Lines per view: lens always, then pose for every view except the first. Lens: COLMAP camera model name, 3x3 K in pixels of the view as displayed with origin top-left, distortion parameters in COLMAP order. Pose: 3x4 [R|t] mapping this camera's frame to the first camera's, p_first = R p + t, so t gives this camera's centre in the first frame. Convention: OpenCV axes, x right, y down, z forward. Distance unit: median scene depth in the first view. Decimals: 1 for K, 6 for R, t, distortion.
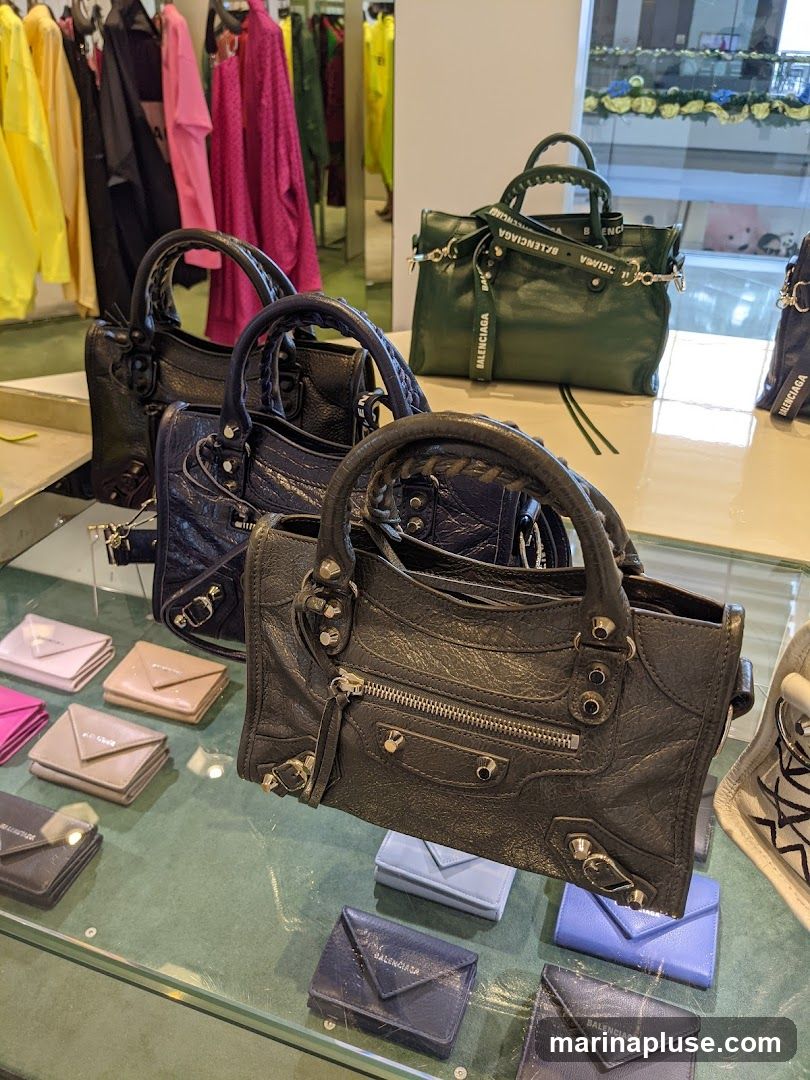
lens RADIAL K [[834.3, 0, 411.5], [0, 834.3, 555.3], [0, 0, 1]] dist [0.037578, -0.075349]
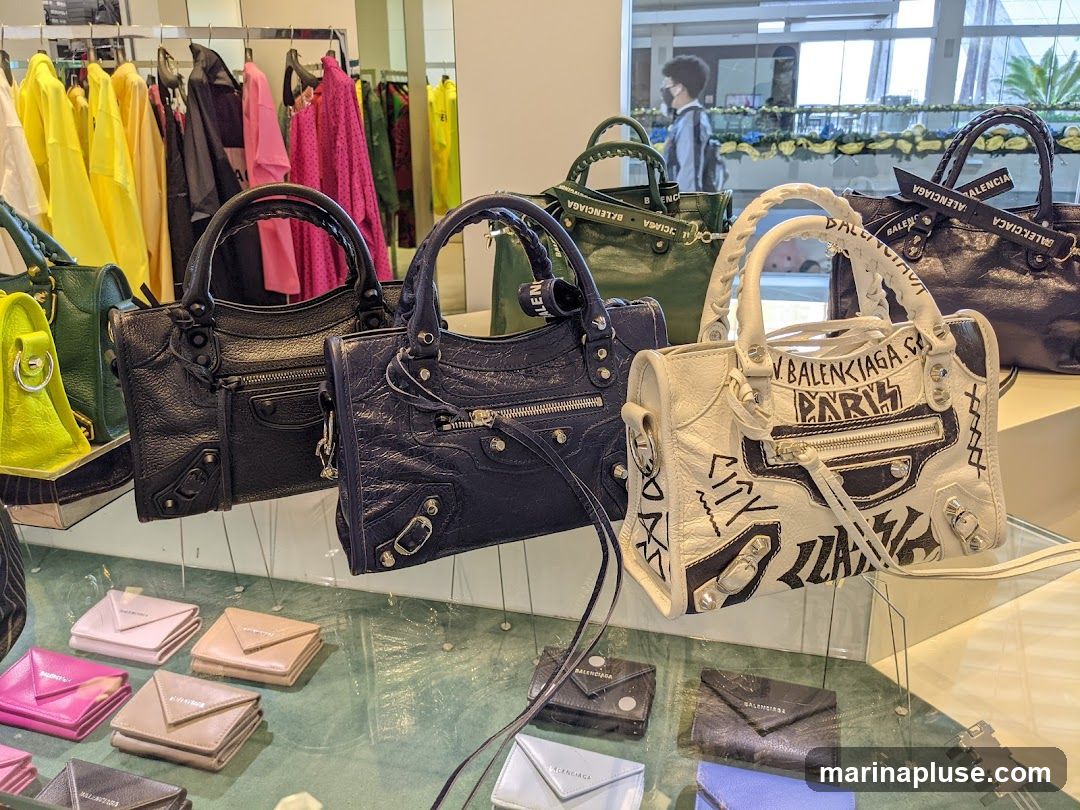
lens RADIAL K [[834.3, 0, 540.0], [0, 834.3, 405.0], [0, 0, 1]] dist [0.037578, -0.075349]
pose [[0.996267, -0.057270, 0.064599, -0.006409], [0.069552, 0.975736, -0.207611, 0.035767], [-0.051142, 0.211329, 0.976076, -0.001726]]
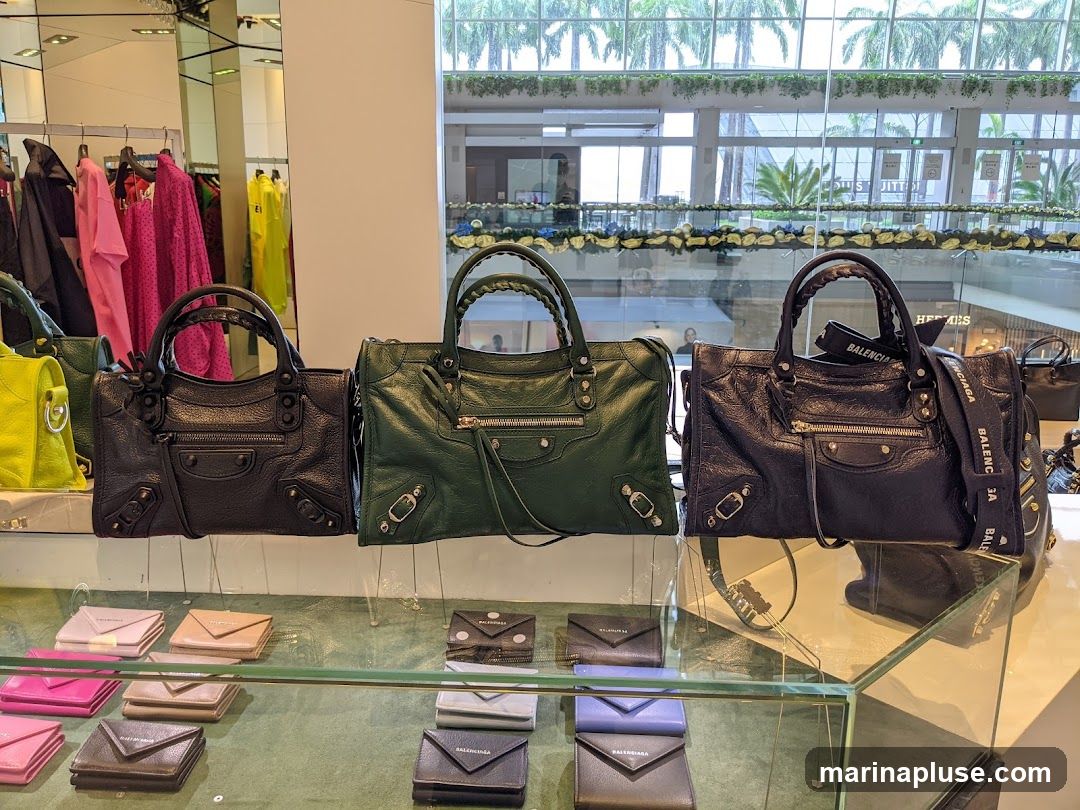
lens RADIAL K [[817.2, 0, 529.0], [0, 817.2, 425.6], [0, 0, 1]] dist [0.047449, -0.076904]
pose [[0.955179, -0.088497, 0.282490, -0.060925], [0.163419, 0.953322, -0.253914, 0.079343], [-0.246833, 0.288698, 0.925055, -0.093774]]
